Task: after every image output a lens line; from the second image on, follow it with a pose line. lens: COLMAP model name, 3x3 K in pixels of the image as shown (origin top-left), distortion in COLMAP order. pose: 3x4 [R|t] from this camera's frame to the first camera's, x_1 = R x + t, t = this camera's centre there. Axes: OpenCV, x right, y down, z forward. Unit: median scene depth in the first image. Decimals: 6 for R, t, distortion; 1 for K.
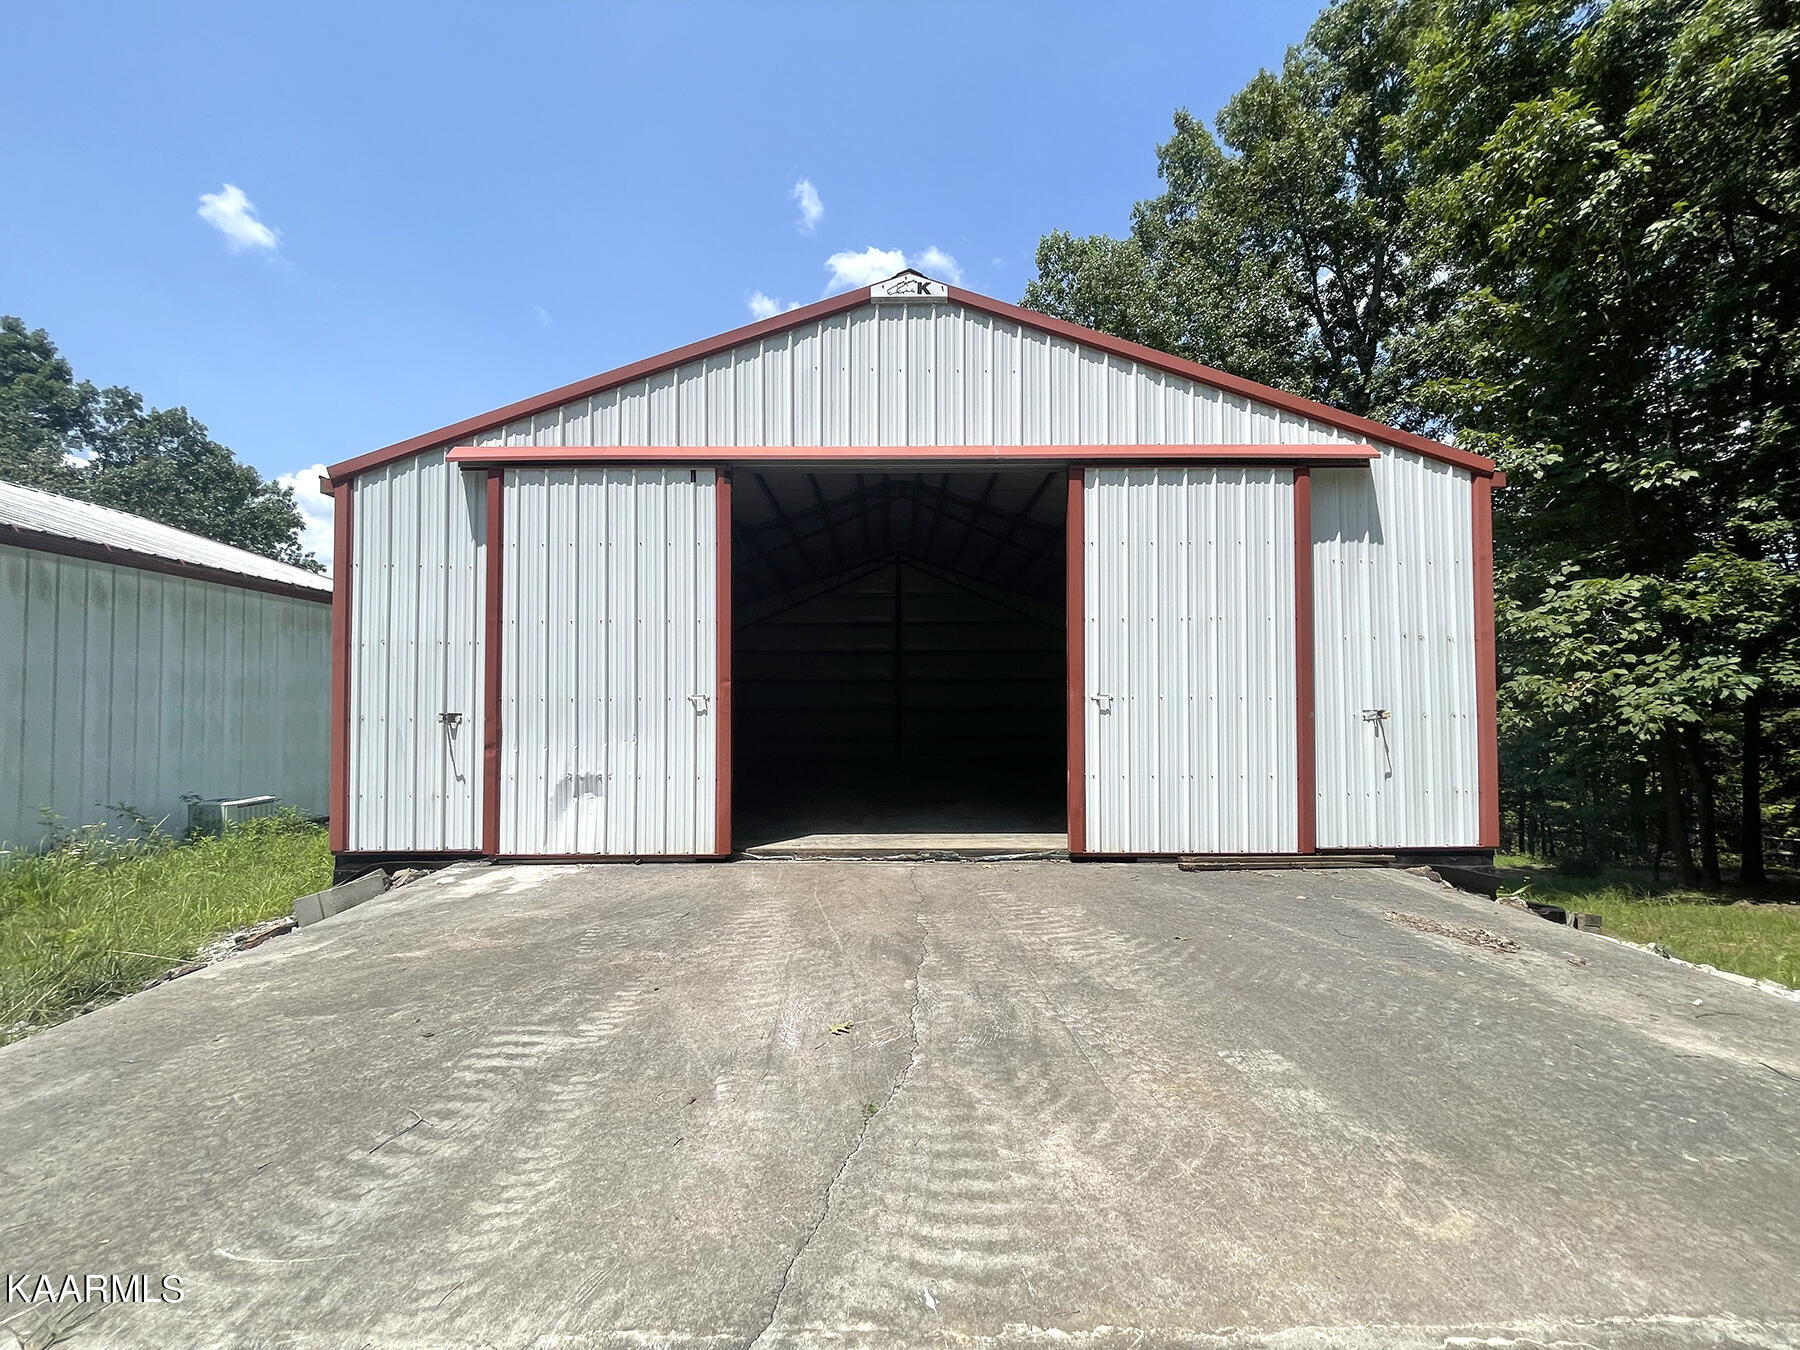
lens RADIAL K [[723.5, 0, 900.0], [0, 723.5, 675.0], [0, 0, 1]] dist [-0.000276, -0.000010]
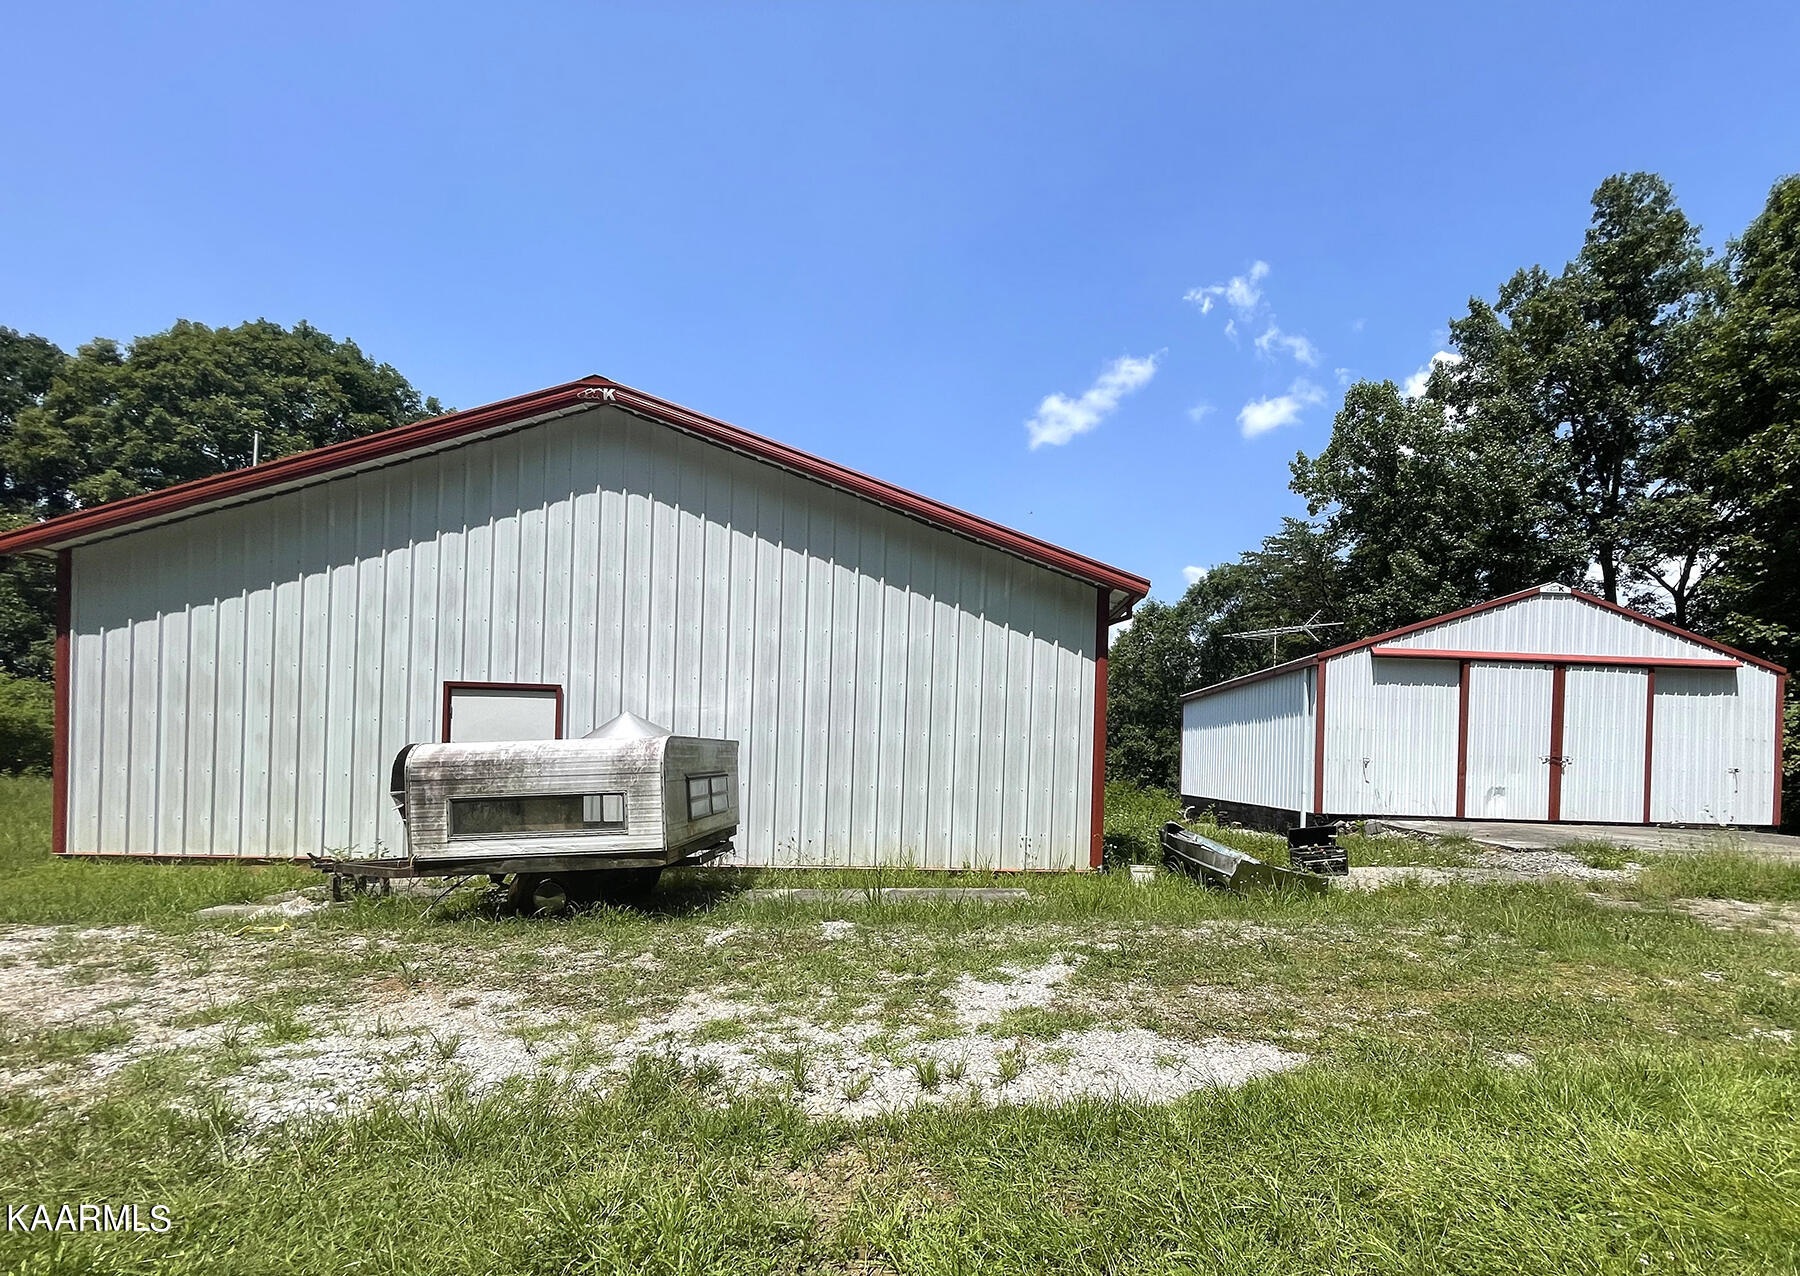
lens RADIAL K [[777.4, 0, 900.0], [0, 777.4, 638.0], [0, 0, 1]] dist [-0.000774, -0.000062]
pose [[0.999270, 0.035679, 0.013657, -2.232304], [-0.036101, 0.998836, 0.031978, -0.376536], [-0.012500, -0.032448, 0.999395, -1.600374]]
